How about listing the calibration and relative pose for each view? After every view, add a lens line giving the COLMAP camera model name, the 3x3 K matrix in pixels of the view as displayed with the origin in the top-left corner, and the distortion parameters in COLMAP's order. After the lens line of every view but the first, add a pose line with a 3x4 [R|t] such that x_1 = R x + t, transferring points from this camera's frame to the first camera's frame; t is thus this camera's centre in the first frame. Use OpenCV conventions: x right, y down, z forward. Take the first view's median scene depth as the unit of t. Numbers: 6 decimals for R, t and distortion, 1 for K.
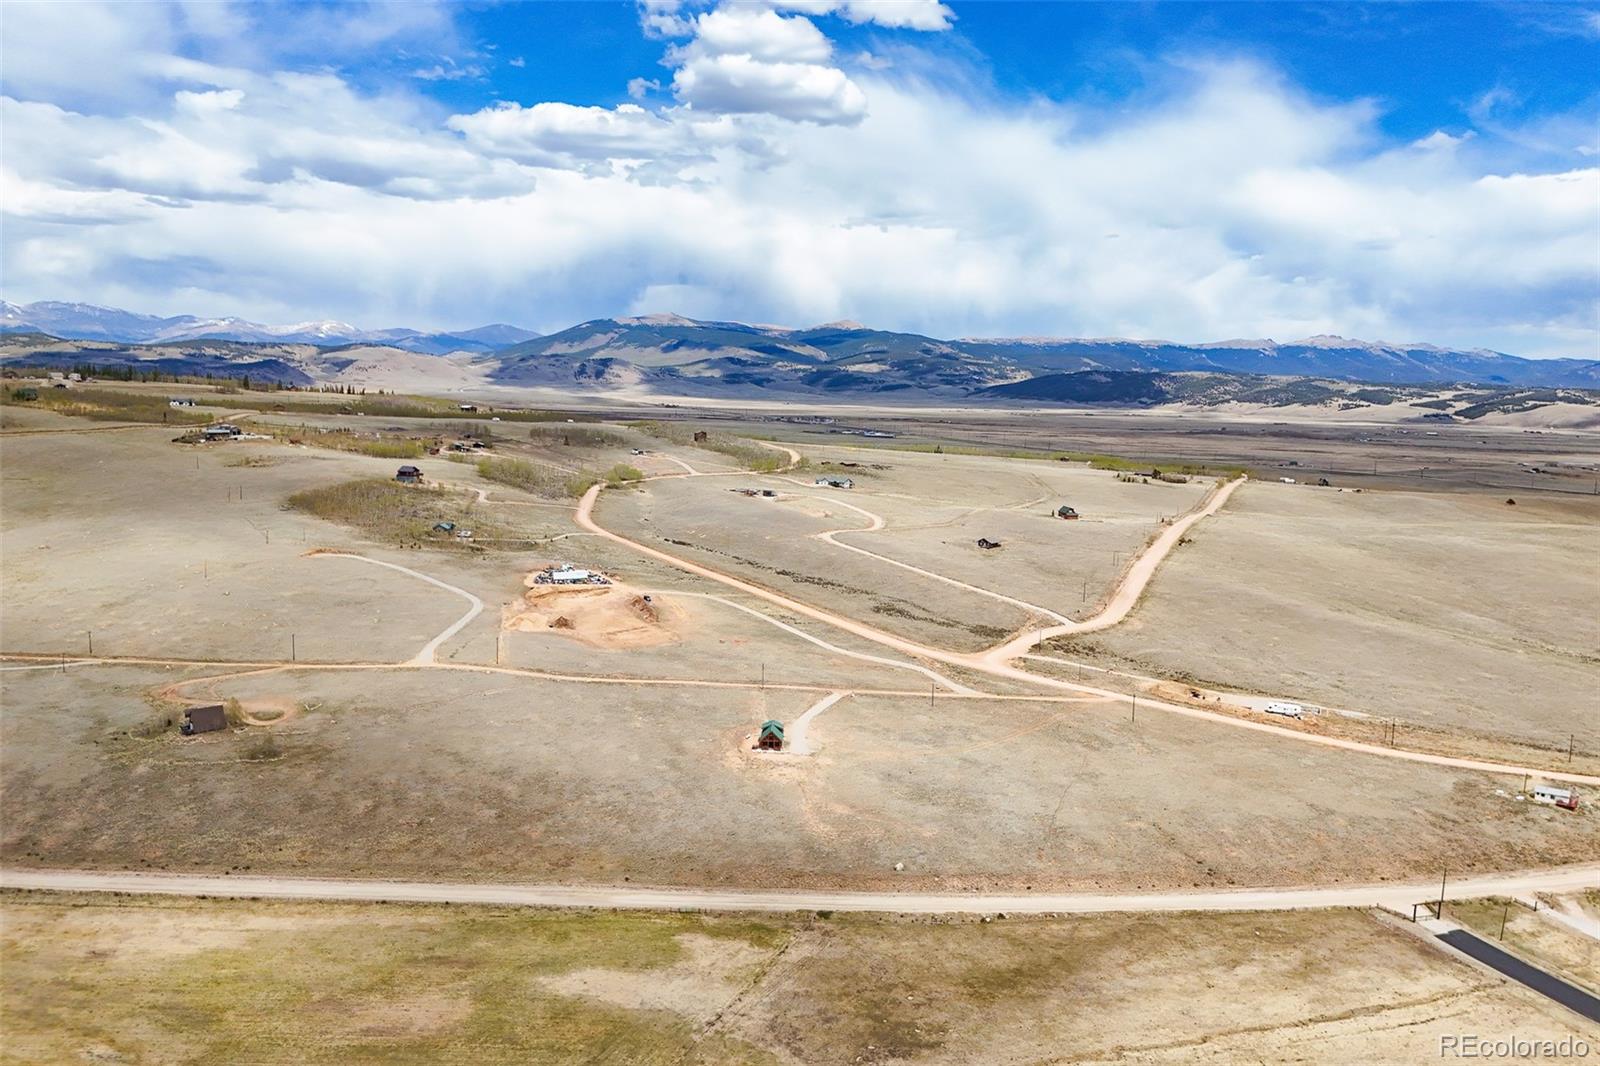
lens RADIAL K [[1183.2, 0, 807.3], [0, 1183.2, 511.7], [0, 0, 1]] dist [0.087545, -0.108833]
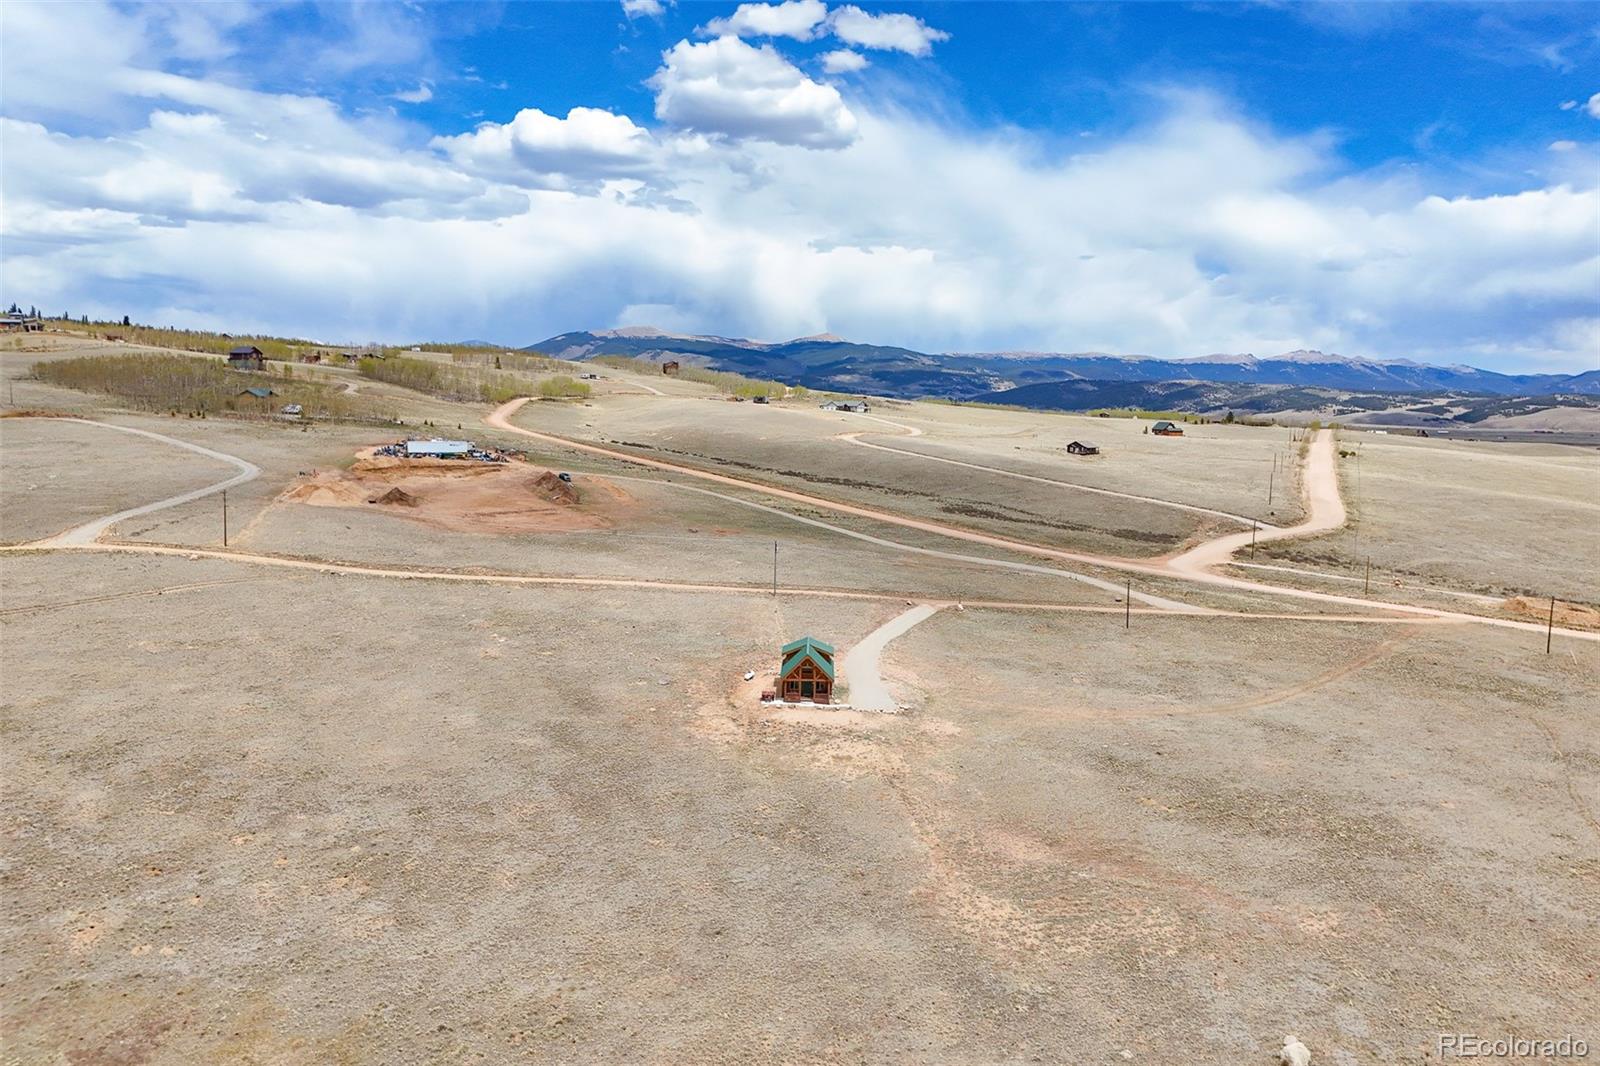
lens RADIAL K [[1183.2, 0, 807.3], [0, 1183.2, 511.7], [0, 0, 1]] dist [0.087545, -0.108833]
pose [[0.999837, -0.002547, 0.017870, -0.027784], [0.002849, 0.999854, -0.016857, 0.104234], [-0.017824, 0.016905, 0.999698, 0.431972]]
